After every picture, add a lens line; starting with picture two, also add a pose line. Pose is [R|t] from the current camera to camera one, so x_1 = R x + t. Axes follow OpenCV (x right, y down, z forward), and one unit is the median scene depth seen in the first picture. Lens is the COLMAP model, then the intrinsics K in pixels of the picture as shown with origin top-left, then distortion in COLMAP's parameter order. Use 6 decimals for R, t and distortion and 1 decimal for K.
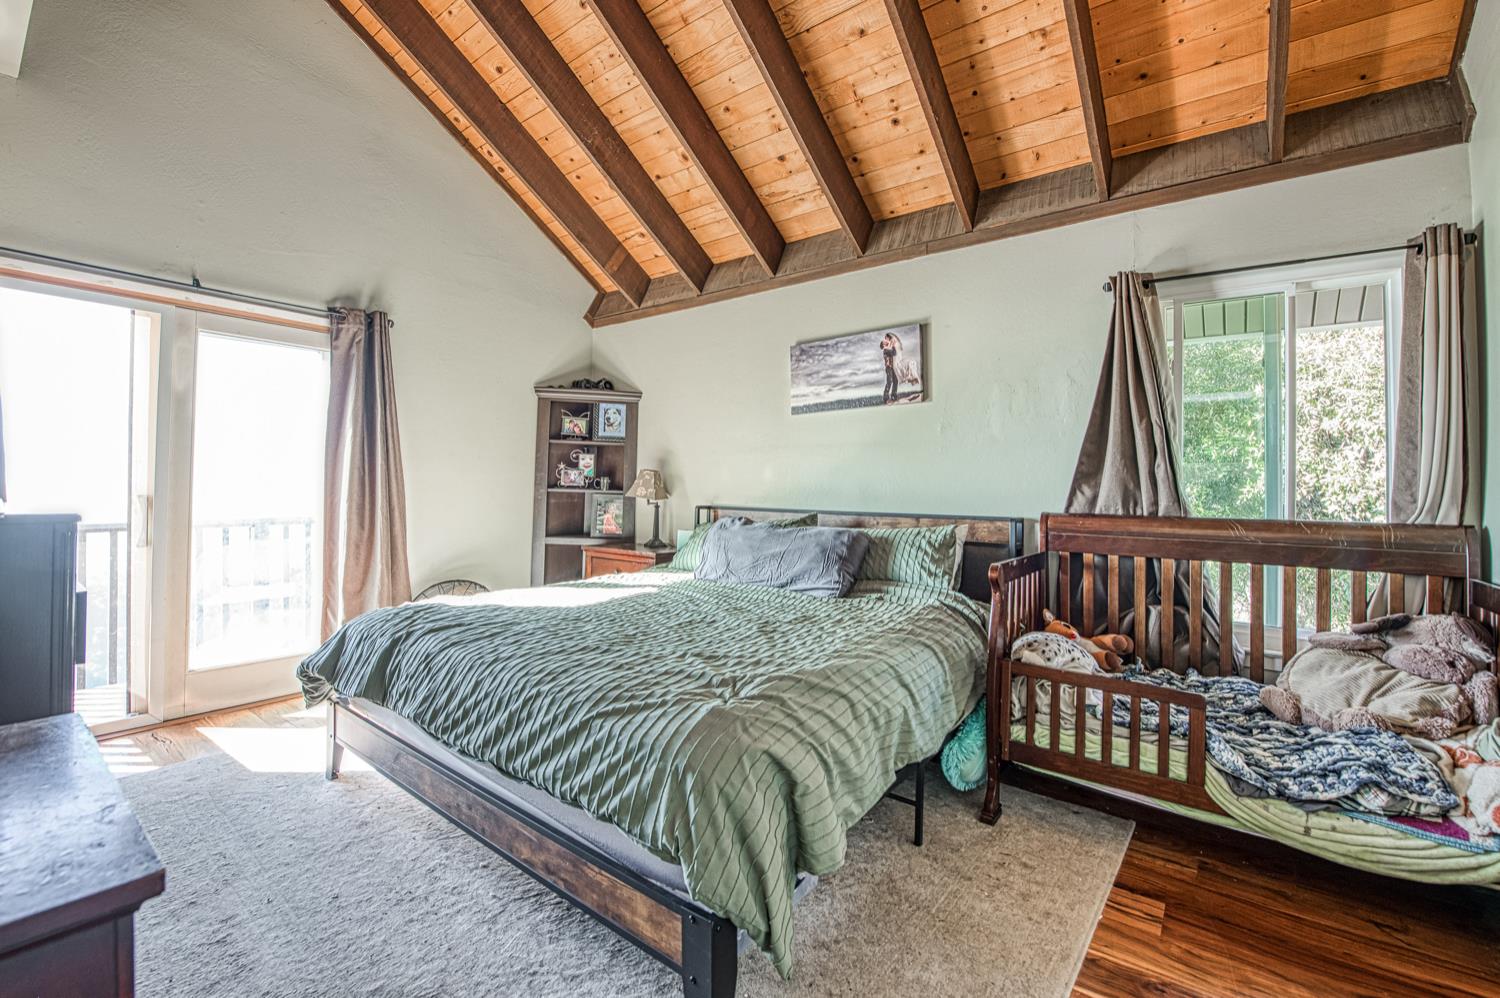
lens RADIAL K [[589.9, 0, 752.1], [0, 589.9, 484.0], [0, 0, 1]] dist [-0.001397, -0.003973]
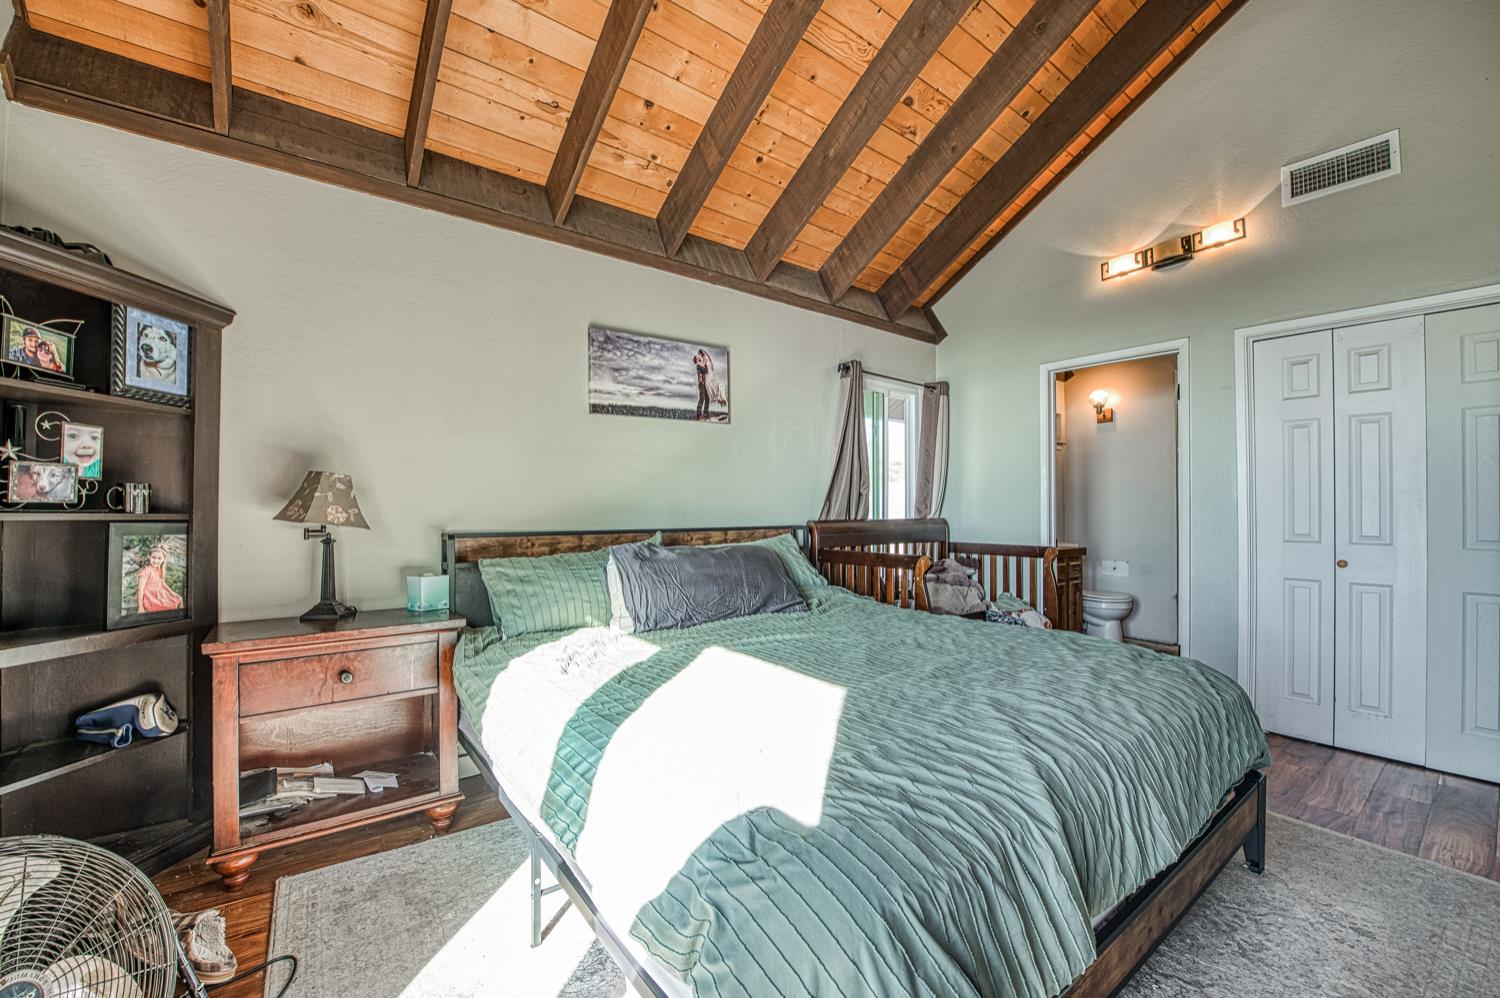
lens RADIAL K [[589.9, 0, 752.7], [0, 589.9, 502.8], [0, 0, 1]] dist [-0.001397, -0.003973]
pose [[0.305402, -0.006494, 0.952202, -0.739584], [-0.001000, 0.999974, 0.007140, -0.001209], [-0.952223, -0.003132, 0.305387, 0.635496]]
